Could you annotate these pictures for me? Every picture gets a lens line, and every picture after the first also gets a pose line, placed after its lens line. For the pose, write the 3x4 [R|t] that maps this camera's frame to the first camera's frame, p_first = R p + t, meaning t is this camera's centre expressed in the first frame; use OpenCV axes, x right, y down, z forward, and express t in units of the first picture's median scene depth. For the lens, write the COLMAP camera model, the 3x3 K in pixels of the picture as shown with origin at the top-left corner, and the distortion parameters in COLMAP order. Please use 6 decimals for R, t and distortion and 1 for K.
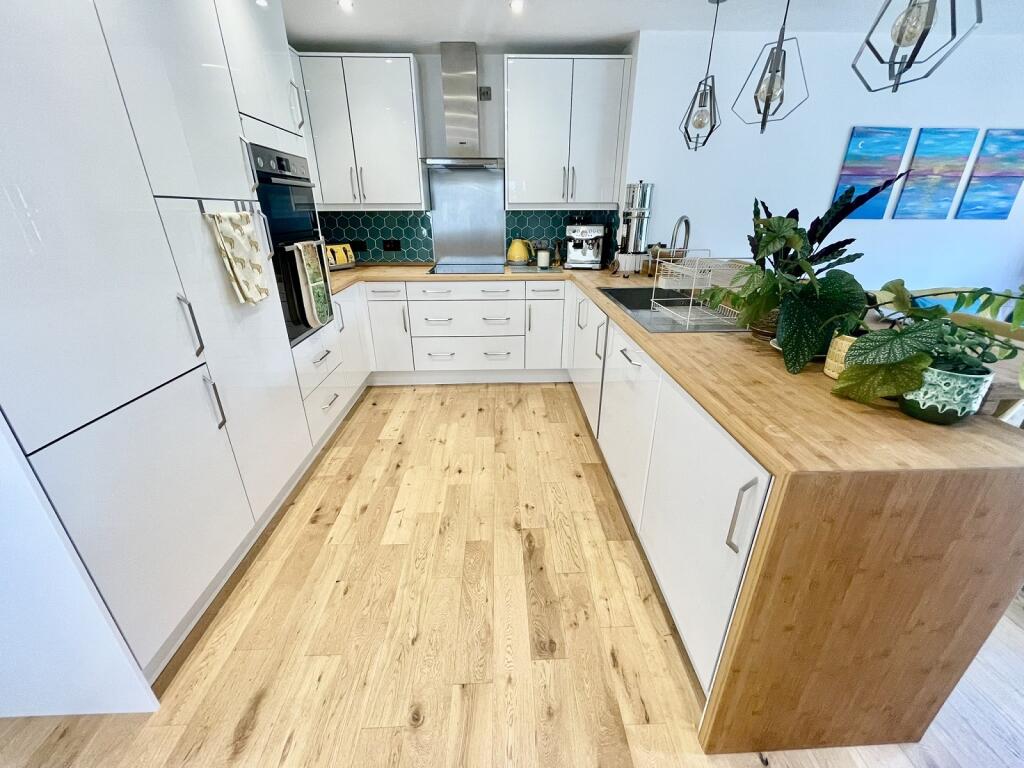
lens RADIAL K [[410.9, 0, 512.0], [0, 410.9, 384.0], [0, 0, 1]] dist [-0.002070, -0.000393]
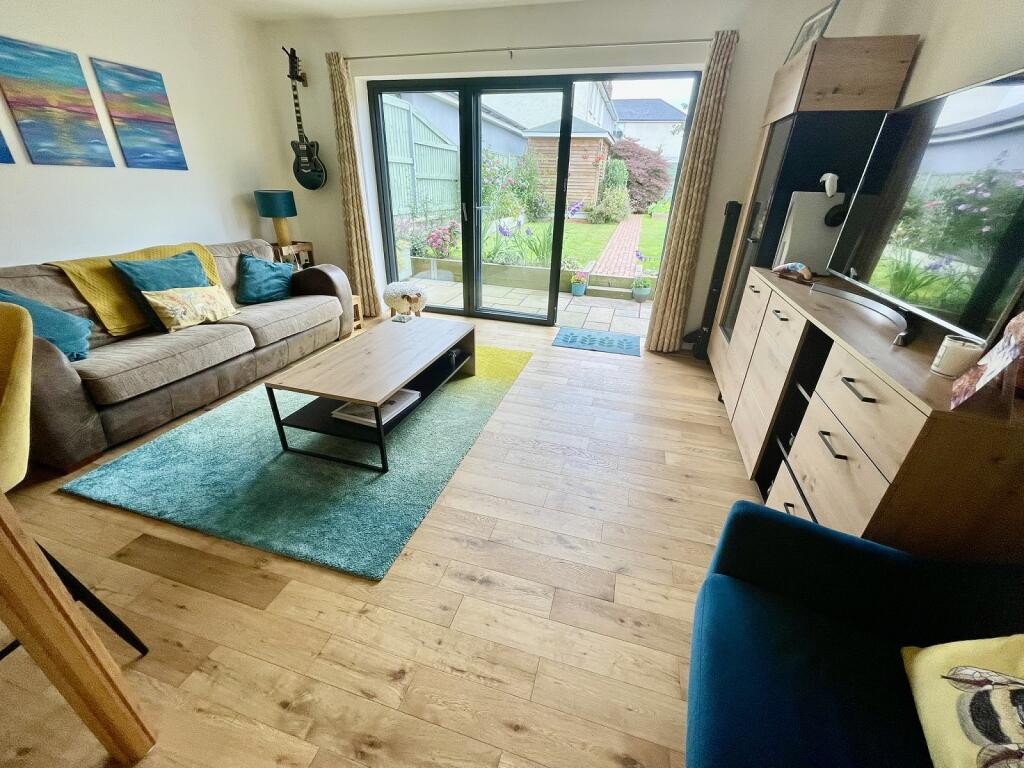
lens RADIAL K [[415.2, 0, 512.0], [0, 415.2, 384.0], [0, 0, 1]] dist [-0.001566, 0.000158]
pose [[0.311983, -0.406257, 0.858849, 0.431577], [0.346120, 0.890447, 0.295473, 0.035510], [-0.884798, 0.205083, 0.418418, -0.003113]]
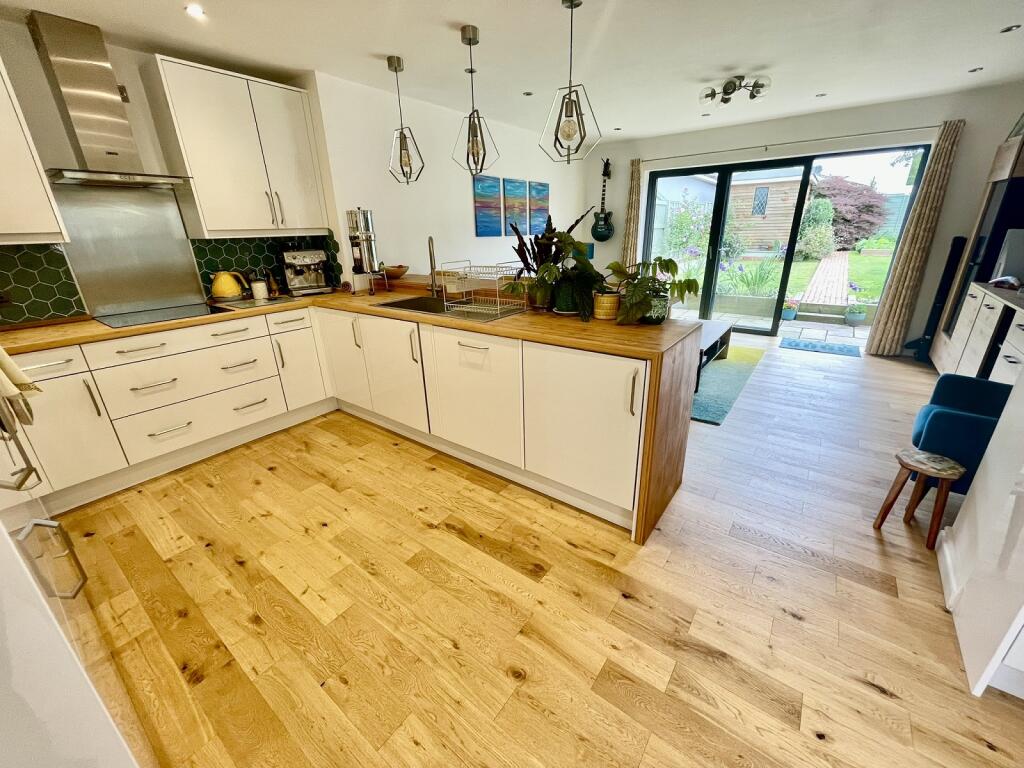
lens RADIAL K [[410.9, 0, 512.0], [0, 410.9, 384.0], [0, 0, 1]] dist [-0.002070, -0.000393]
pose [[0.630701, -0.287379, 0.720854, -0.344688], [0.326420, 0.940975, 0.089536, -0.016332], [-0.704036, 0.178831, 0.687279, 0.041721]]
